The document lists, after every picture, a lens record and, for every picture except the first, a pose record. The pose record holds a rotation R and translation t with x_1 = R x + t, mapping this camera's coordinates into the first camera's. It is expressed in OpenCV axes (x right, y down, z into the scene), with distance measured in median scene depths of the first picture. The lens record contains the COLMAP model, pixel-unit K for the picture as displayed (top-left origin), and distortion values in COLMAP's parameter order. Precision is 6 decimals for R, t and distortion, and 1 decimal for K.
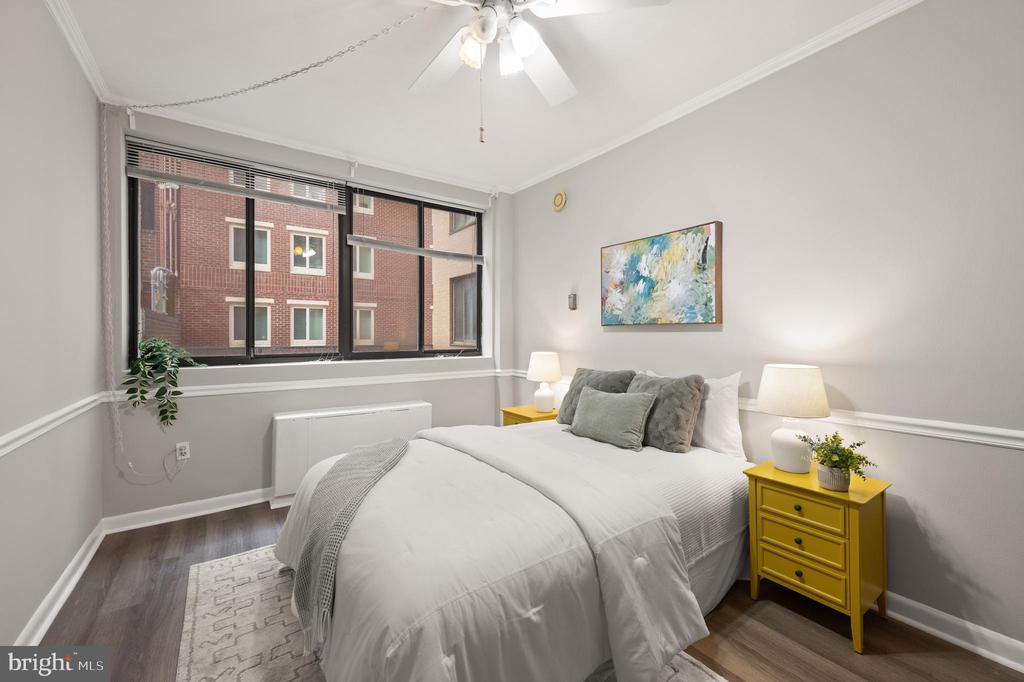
lens RADIAL K [[409.8, 0, 514.0], [0, 409.8, 336.3], [0, 0, 1]] dist [0.015184, -0.005223]
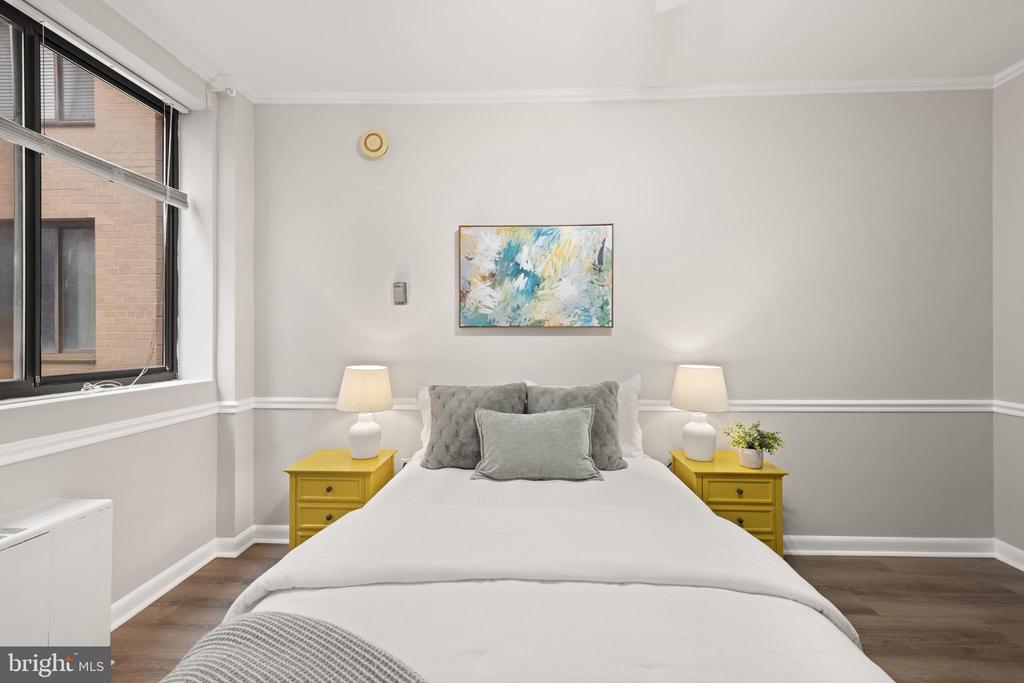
lens RADIAL K [[409.8, 0, 515.2], [0, 409.8, 338.0], [0, 0, 1]] dist [0.015184, -0.005223]
pose [[0.609442, -0.001474, 0.792829, -0.375232], [0.005147, 0.999985, -0.002098, -0.004402], [-0.792814, 0.005360, 0.609440, 0.510408]]
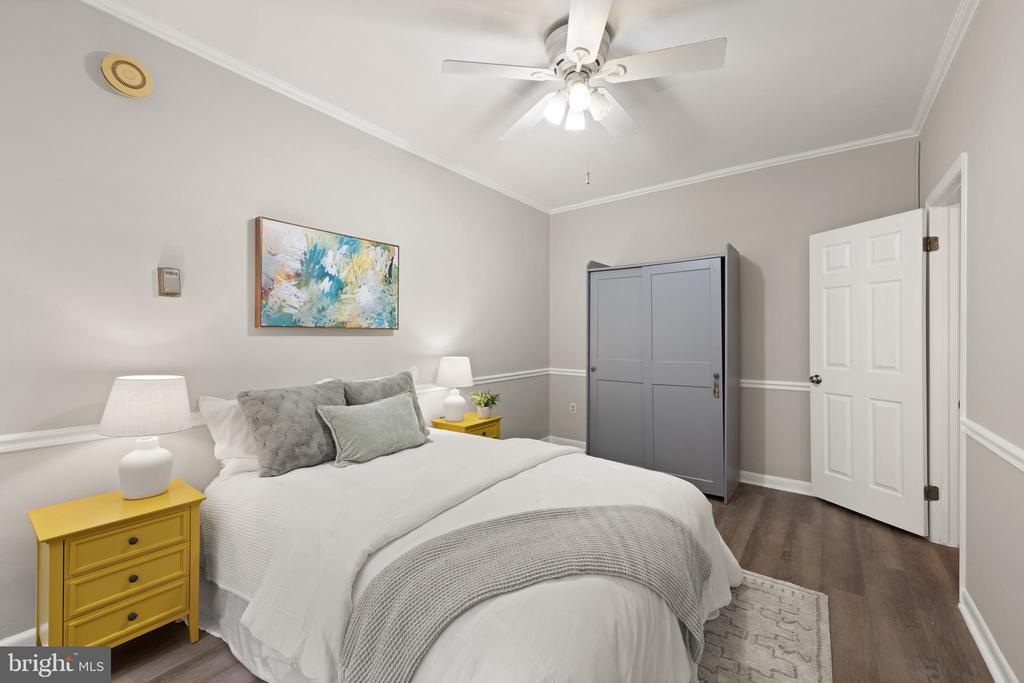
lens RADIAL K [[409.8, 0, 521.4], [0, 409.8, 340.4], [0, 0, 1]] dist [0.015184, -0.005223]
pose [[-0.320672, -0.008605, 0.947151, -0.684454], [0.006555, 0.999915, 0.011304, -0.008470], [-0.947168, 0.009834, -0.320588, 0.909584]]
